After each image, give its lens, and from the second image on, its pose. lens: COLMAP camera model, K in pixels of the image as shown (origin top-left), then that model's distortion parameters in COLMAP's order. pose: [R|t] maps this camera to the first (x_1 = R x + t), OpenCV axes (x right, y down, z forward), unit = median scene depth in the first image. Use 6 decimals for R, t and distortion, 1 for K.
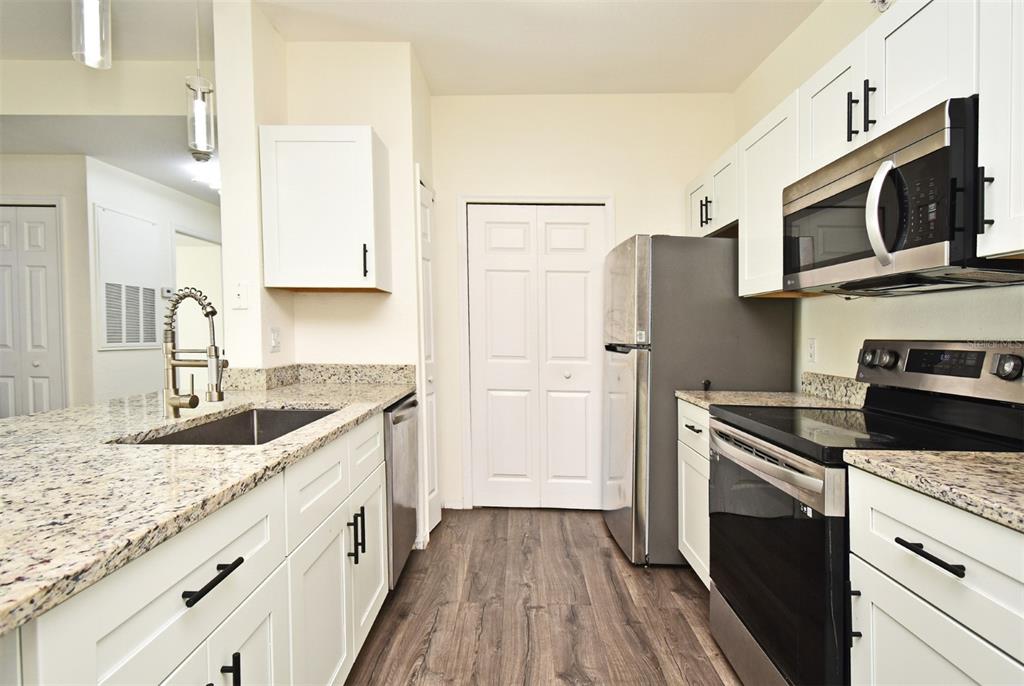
lens RADIAL K [[506.7, 0, 516.7], [0, 506.7, 346.2], [0, 0, 1]] dist [-0.000036, -0.000635]
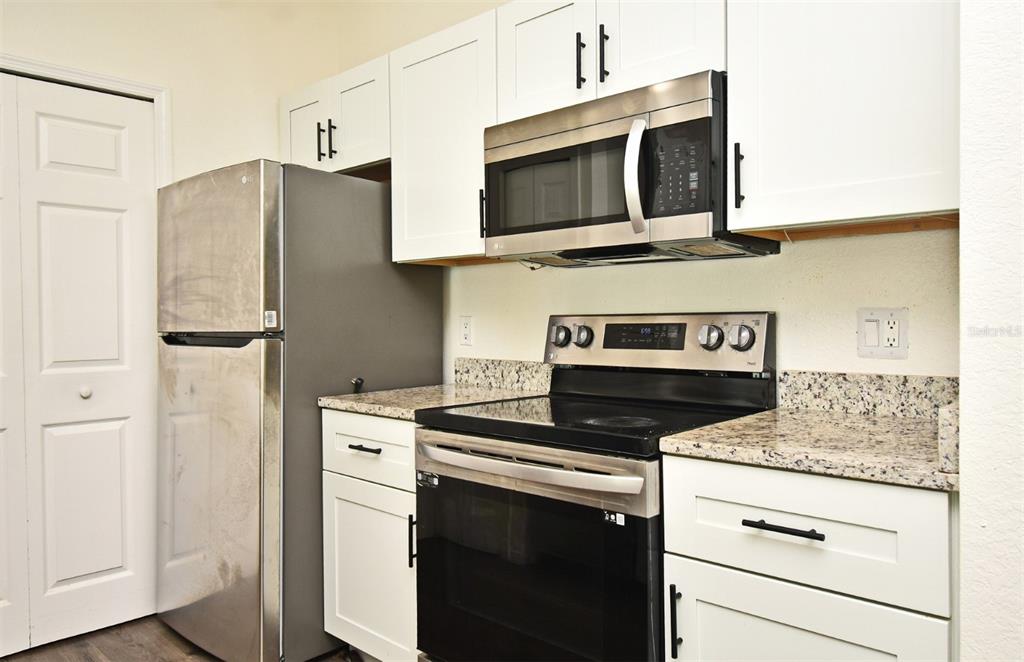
lens RADIAL K [[707.3, 0, 500.5], [0, 707.3, 325.1], [0, 0, 1]] dist [-0.004235, 0.000185]
pose [[0.670778, -0.030286, 0.741039, -0.280348], [0.038940, 0.999226, 0.005590, -0.006498], [-0.740635, 0.025106, 0.671438, 0.234074]]
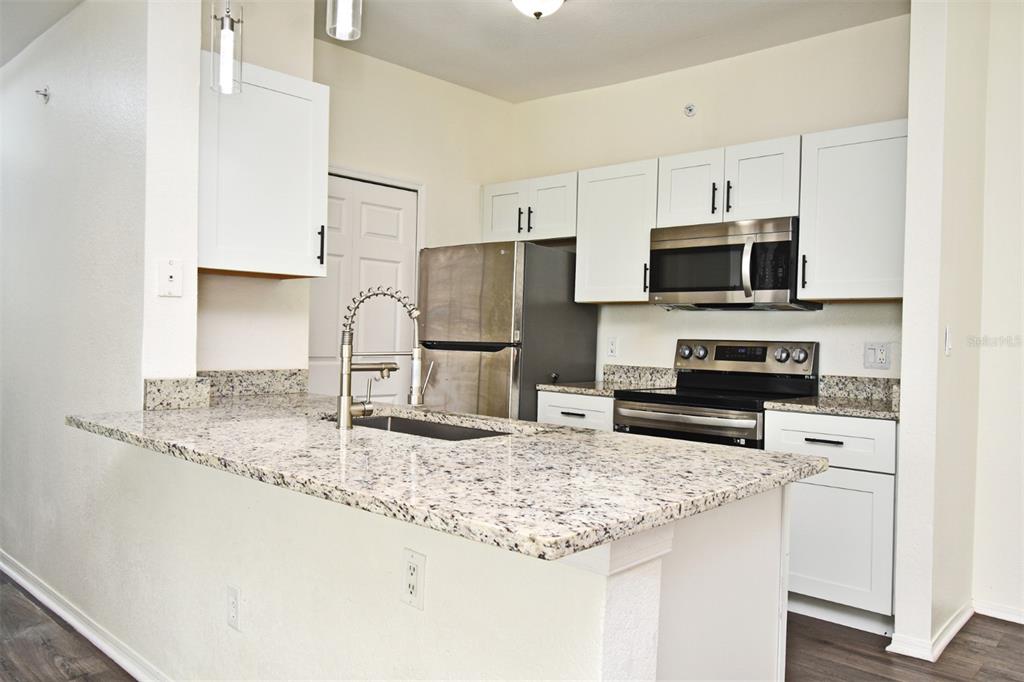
lens RADIAL K [[757.7, 0, 491.0], [0, 757.7, 338.9], [0, 0, 1]] dist [-0.007763, -0.006717]
pose [[0.679403, -0.000554, 0.733765, -1.237522], [0.002949, 0.999994, -0.001976, -0.011365], [-0.733760, 0.003506, 0.679400, -0.071498]]
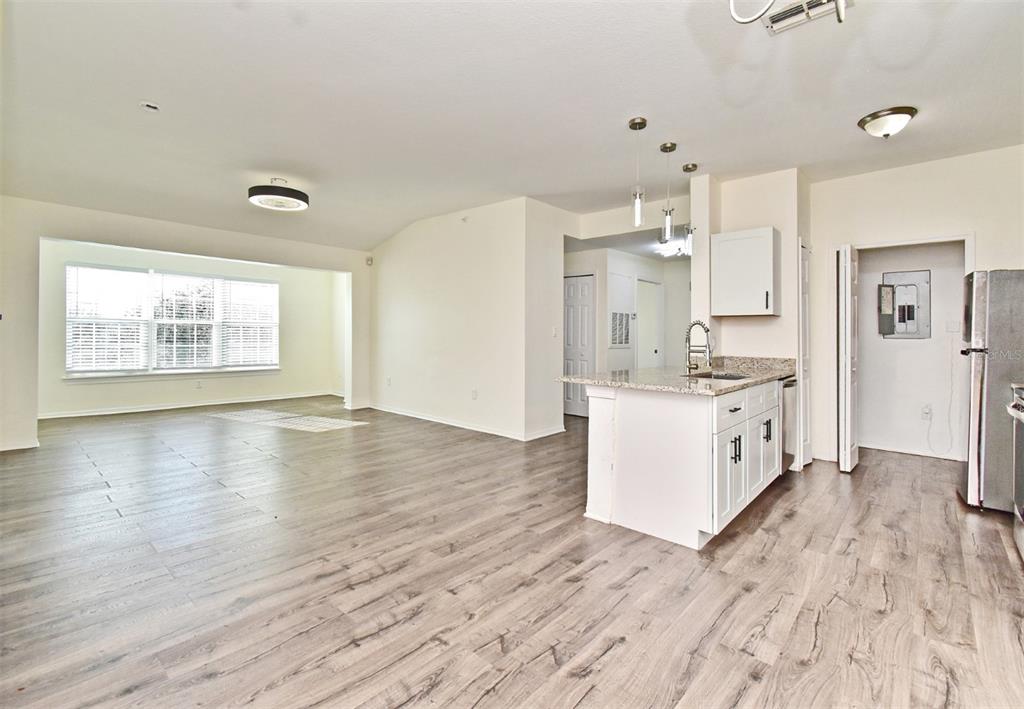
lens RADIAL K [[474.0, 0, 512.1], [0, 474.0, 345.8], [0, 0, 1]] dist [-0.006809, -0.000365]
pose [[0.745236, 0.014479, -0.666644, 0.192104], [-0.022371, 0.999744, -0.003295, 0.028196], [0.666425, 0.017369, 0.745369, -1.080661]]
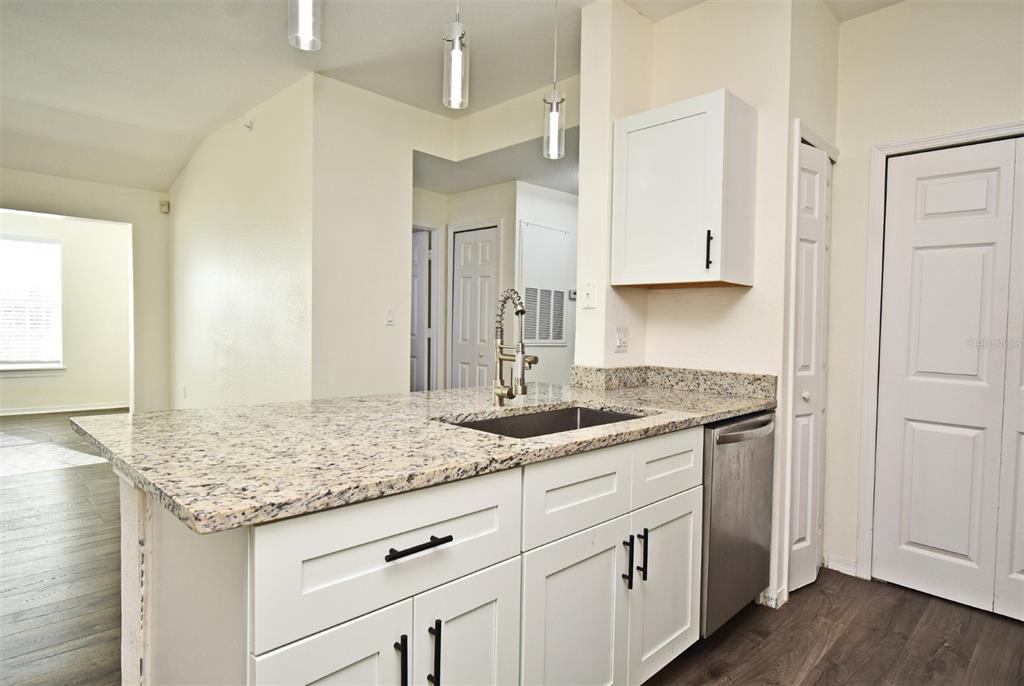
lens RADIAL K [[566.1, 0, 509.2], [0, 566.1, 356.1], [0, 0, 1]] dist [-0.001094, -0.001227]
pose [[0.710012, 0.045945, -0.702690, 0.171390], [-0.038620, 0.998908, 0.026291, -0.001791], [0.703130, 0.008470, 0.711011, 0.101478]]
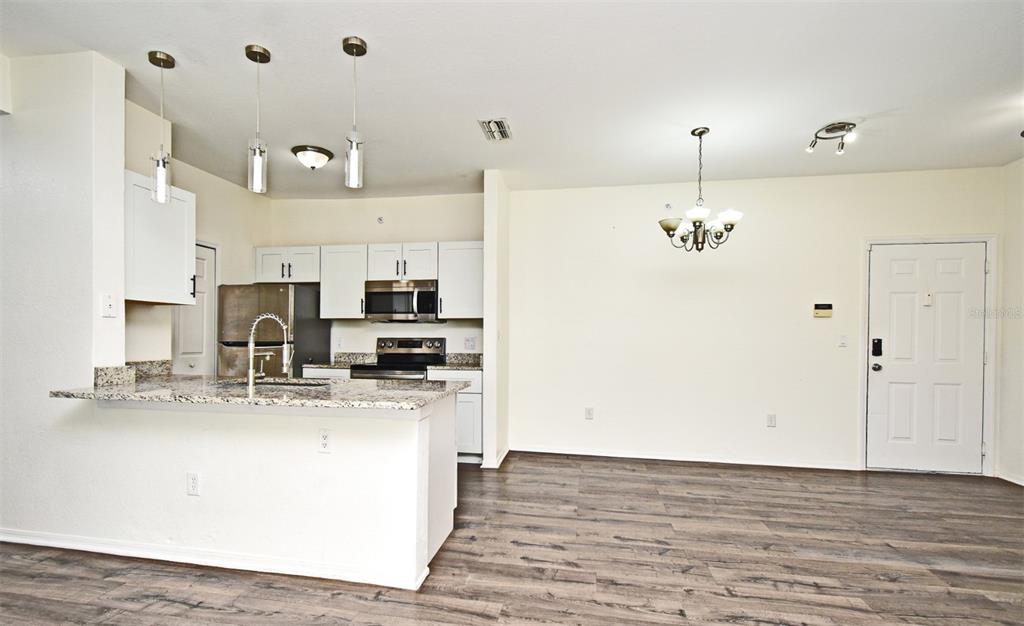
lens RADIAL K [[485.5, 0, 492.4], [0, 485.5, 342.6], [0, 0, 1]] dist [-0.001260, -0.000019]
pose [[0.173552, -0.018451, 0.984652, -1.820651], [0.021183, 0.999663, 0.014998, -0.013571], [-0.984597, 0.018255, 0.173884, -0.089376]]
